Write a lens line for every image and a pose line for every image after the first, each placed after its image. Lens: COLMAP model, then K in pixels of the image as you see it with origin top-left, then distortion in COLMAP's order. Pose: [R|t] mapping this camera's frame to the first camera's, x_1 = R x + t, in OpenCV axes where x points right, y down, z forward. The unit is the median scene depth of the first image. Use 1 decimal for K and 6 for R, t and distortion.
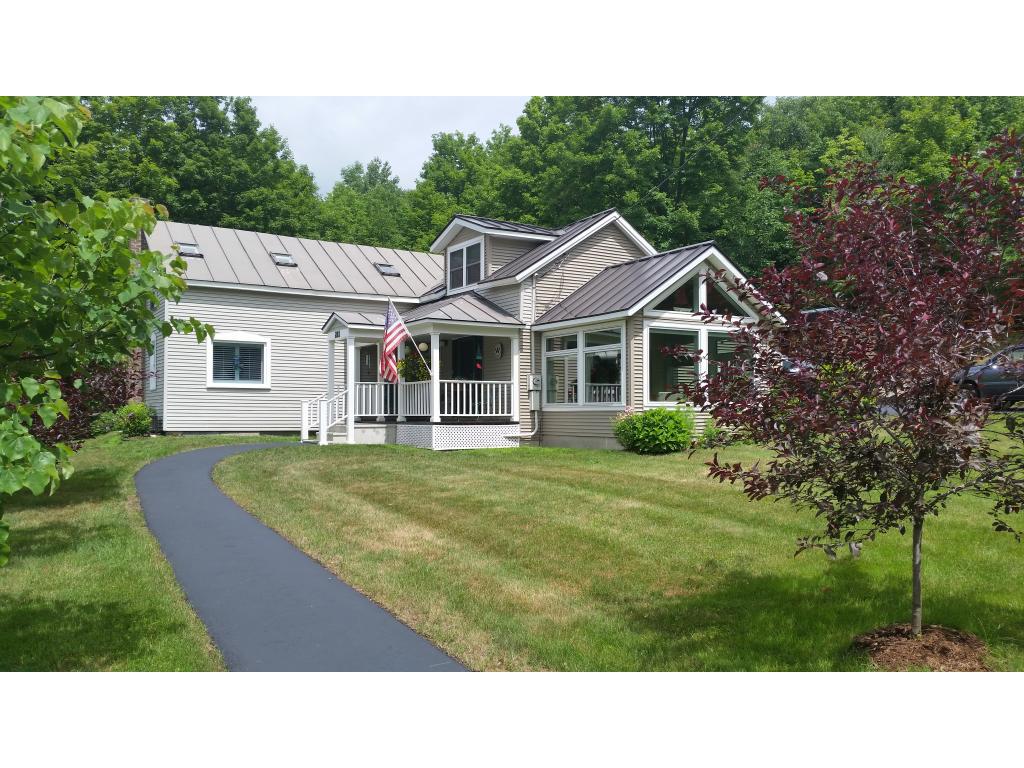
lens RADIAL K [[827.2, 0, 512.0], [0, 827.2, 384.0], [0, 0, 1]] dist [0.161952, -0.338603]
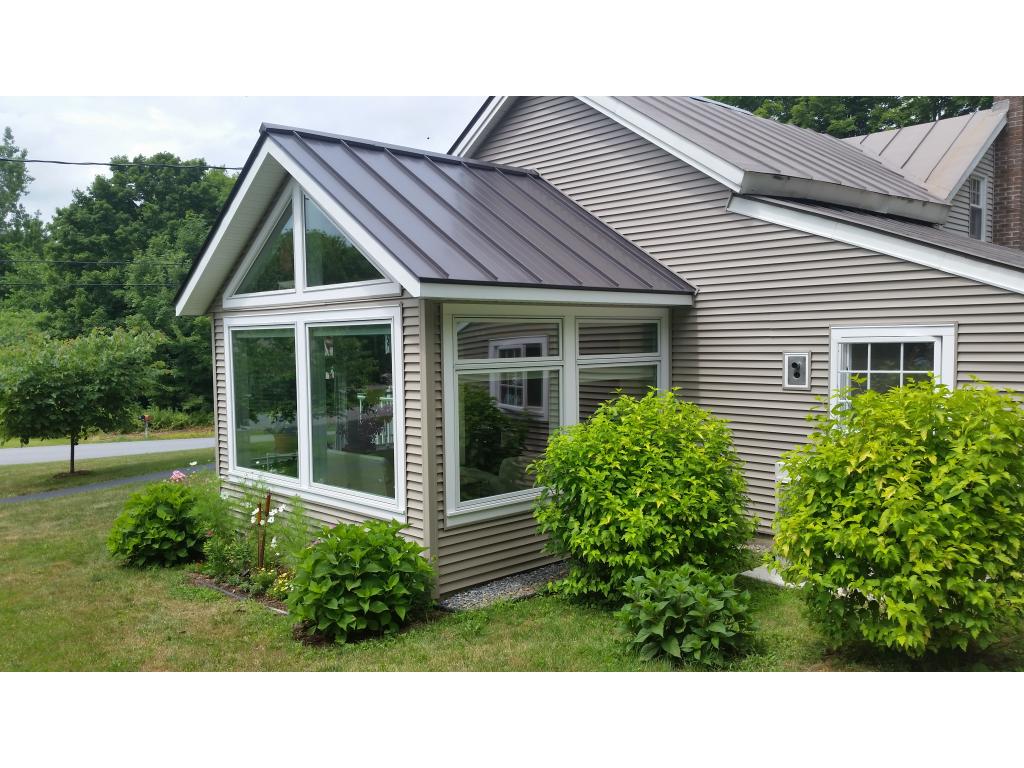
lens RADIAL K [[827.2, 0, 512.0], [0, 827.2, 384.0], [0, 0, 1]] dist [0.161952, -0.338603]
pose [[0.167756, 0.050446, -0.984537, 0.651334], [0.048893, 0.997035, 0.059418, -0.050203], [0.984615, -0.058105, 0.164793, 0.967615]]
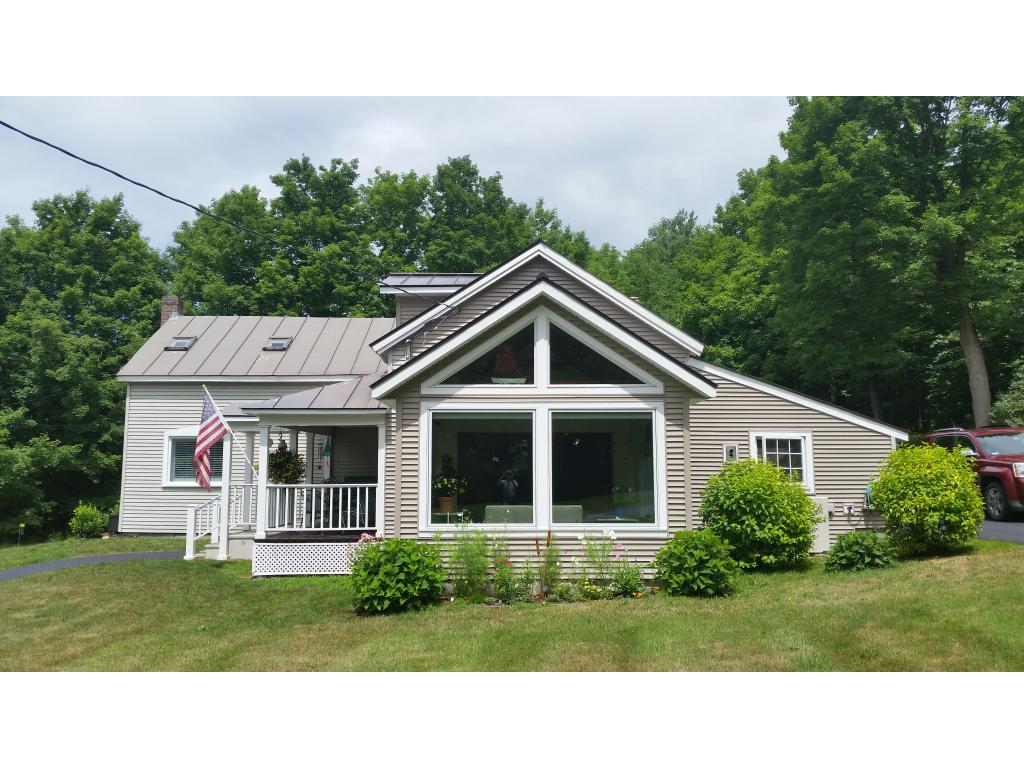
lens RADIAL K [[827.2, 0, 512.0], [0, 827.2, 384.0], [0, 0, 1]] dist [0.161952, -0.338603]
pose [[0.842735, -0.055321, -0.535478, 0.513686], [0.016592, 0.996902, -0.076878, -0.033617], [0.538073, 0.055903, 0.841043, 0.421575]]
